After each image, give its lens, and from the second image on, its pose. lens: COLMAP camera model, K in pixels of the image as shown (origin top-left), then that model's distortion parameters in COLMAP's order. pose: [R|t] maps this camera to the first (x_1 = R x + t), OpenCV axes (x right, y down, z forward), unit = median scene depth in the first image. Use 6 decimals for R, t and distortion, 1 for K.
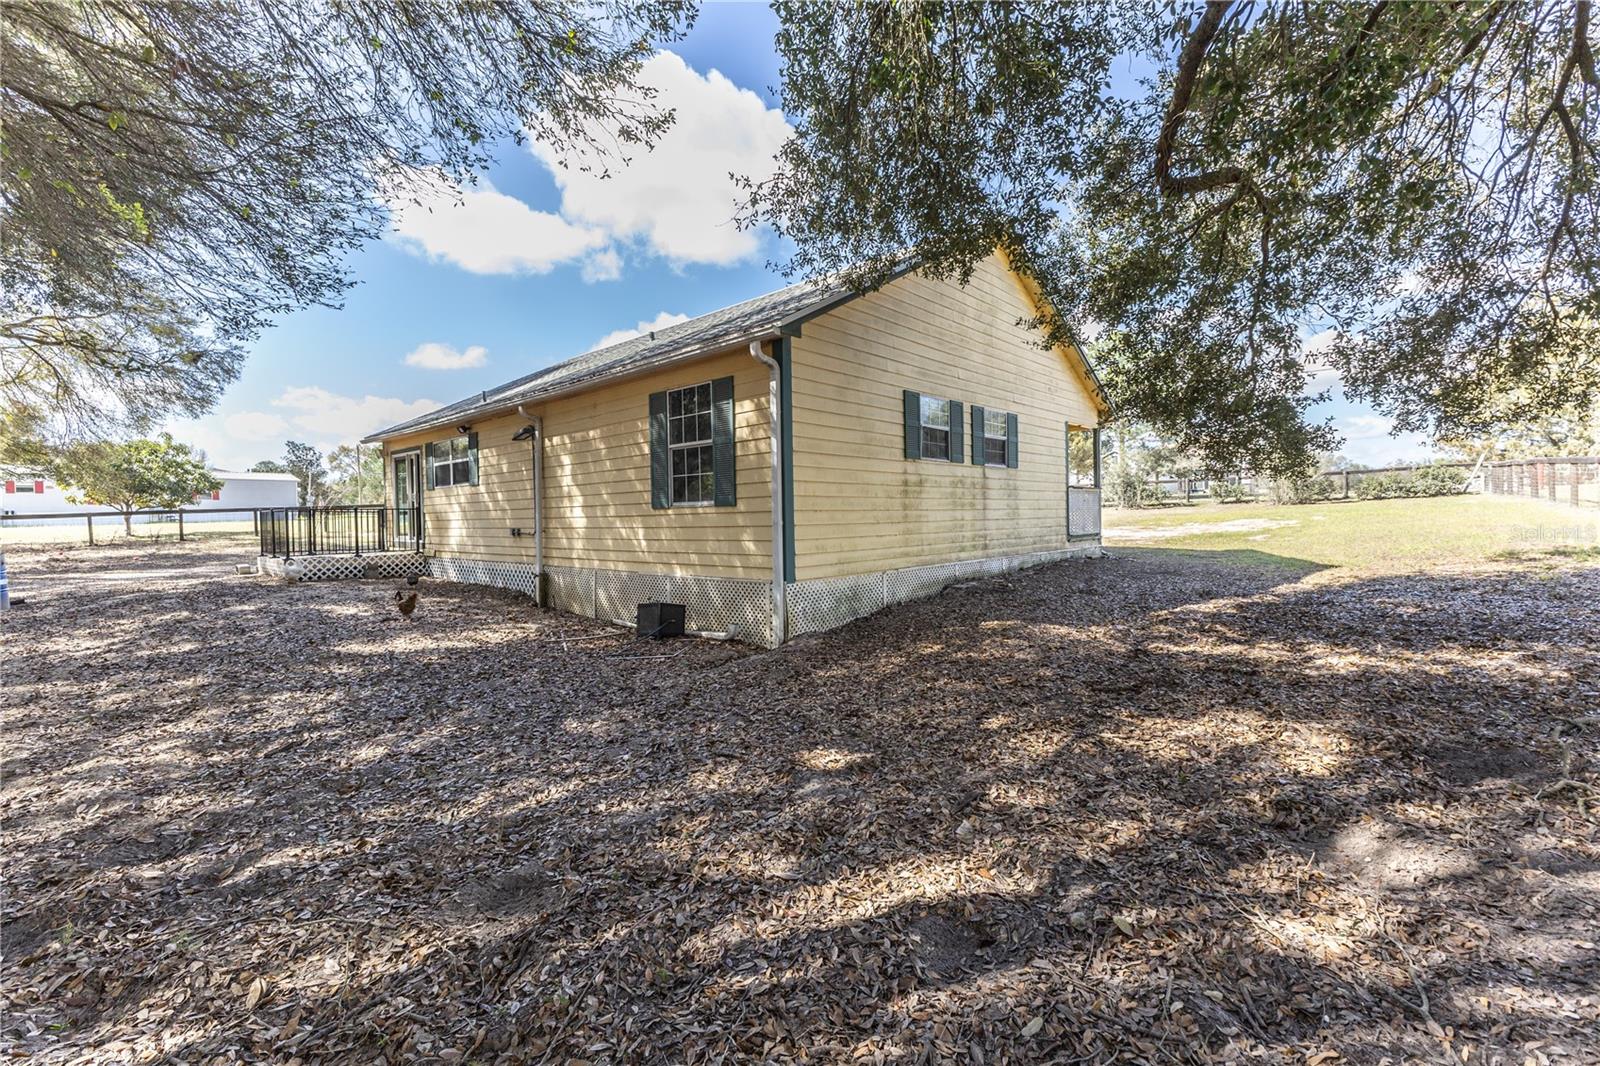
lens RADIAL K [[691.8, 0, 803.2], [0, 691.8, 534.2], [0, 0, 1]] dist [0.003263, 0.001189]
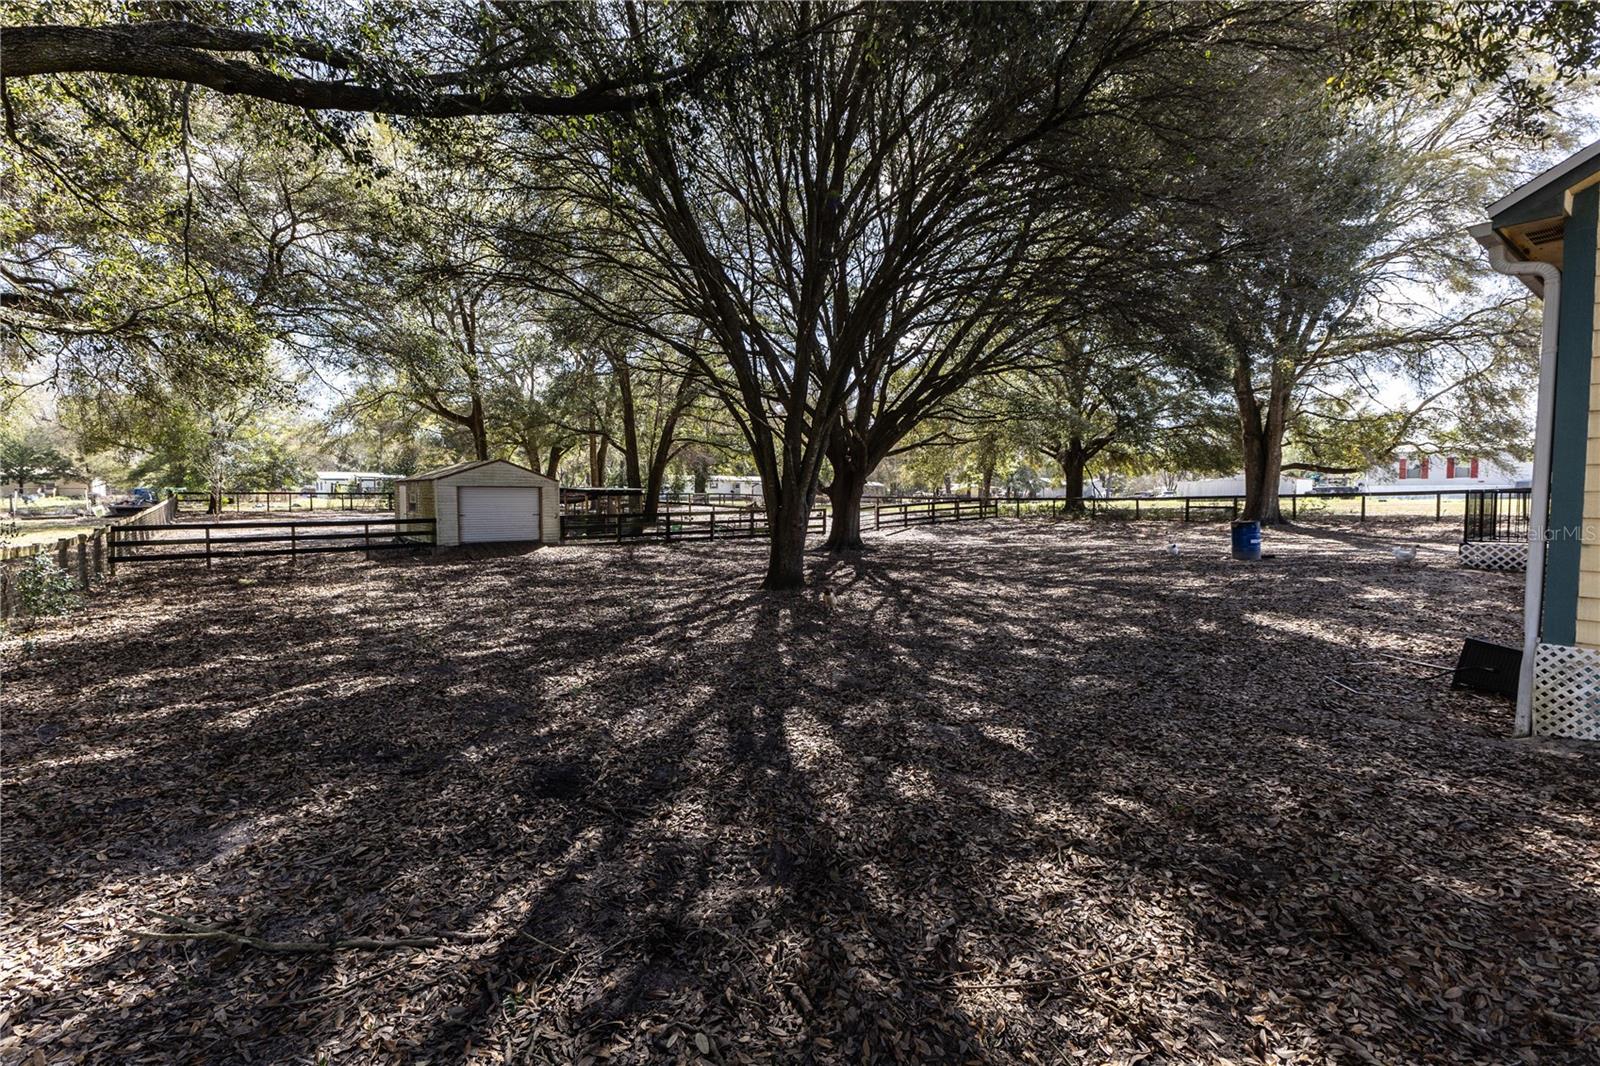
lens RADIAL K [[691.8, 0, 803.2], [0, 691.8, 534.2], [0, 0, 1]] dist [0.003263, 0.001189]
pose [[-0.195643, 0.068504, -0.978280, 0.459395], [-0.022350, 0.996987, 0.074284, -0.034245], [0.980420, 0.036397, -0.193523, 0.330869]]
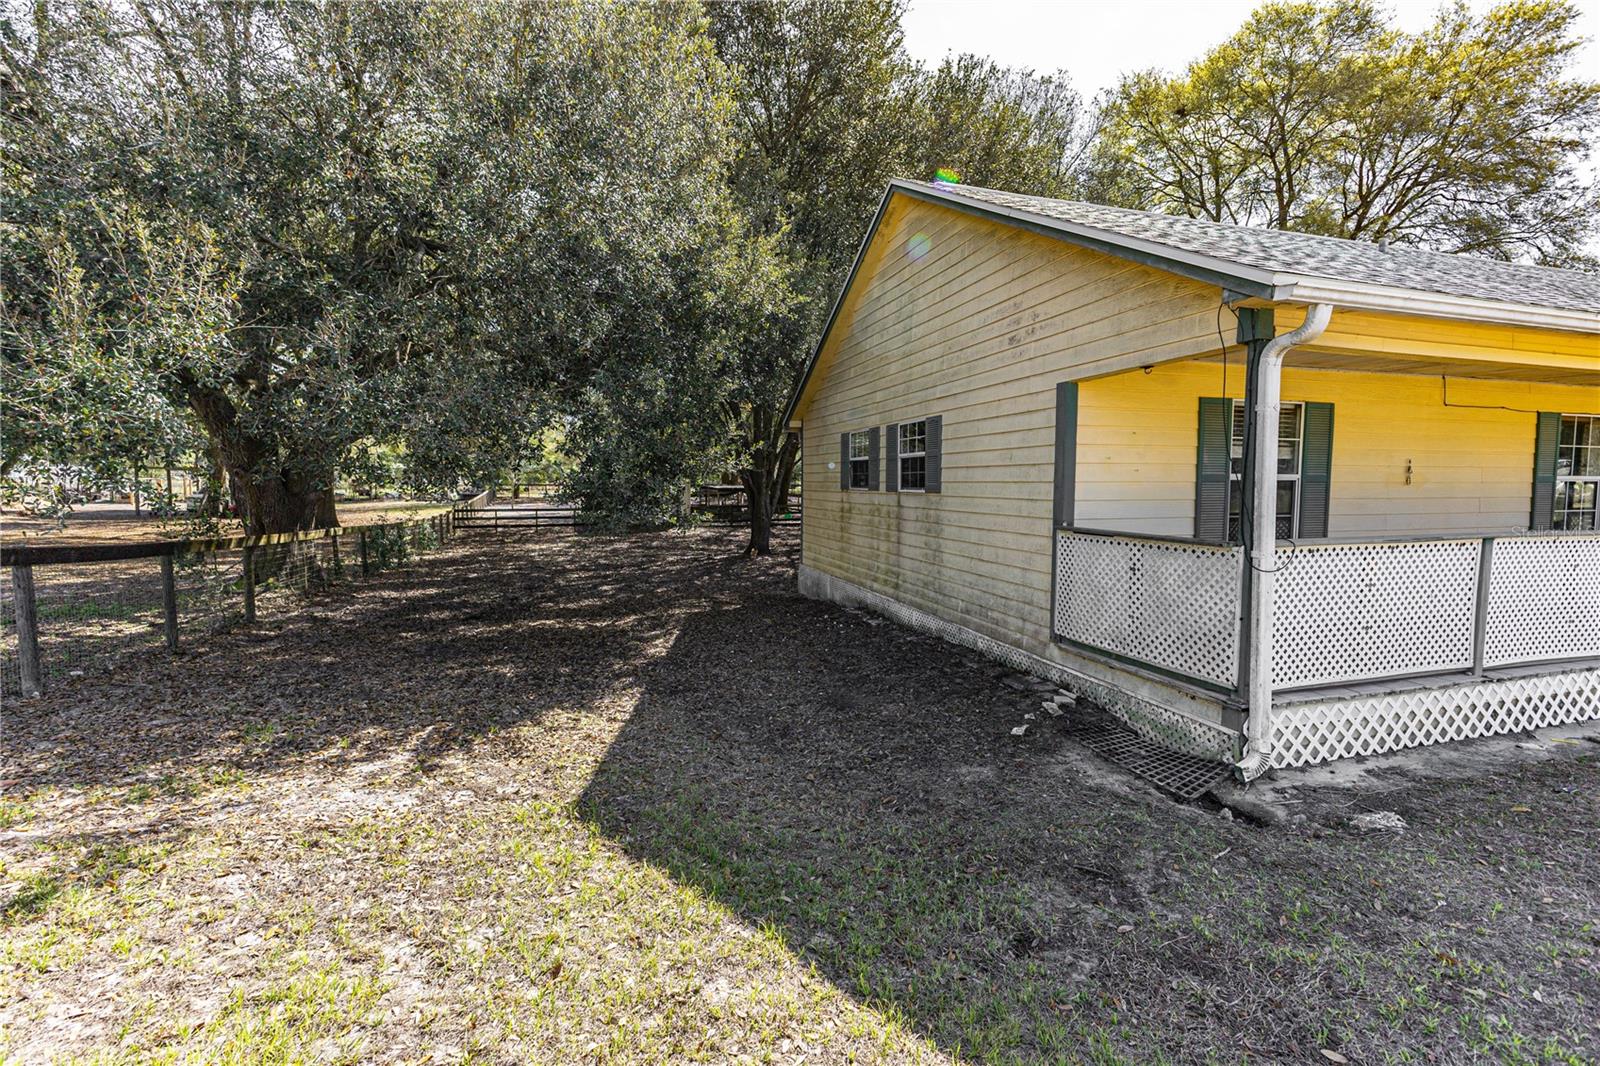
lens RADIAL K [[691.8, 0, 803.2], [0, 691.8, 534.2], [0, 0, 1]] dist [0.003263, 0.001189]
pose [[-0.504094, 0.078330, -0.860089, 1.092714], [-0.019457, 0.994596, 0.101983, -0.136569], [0.863429, 0.068144, -0.499846, 1.376377]]
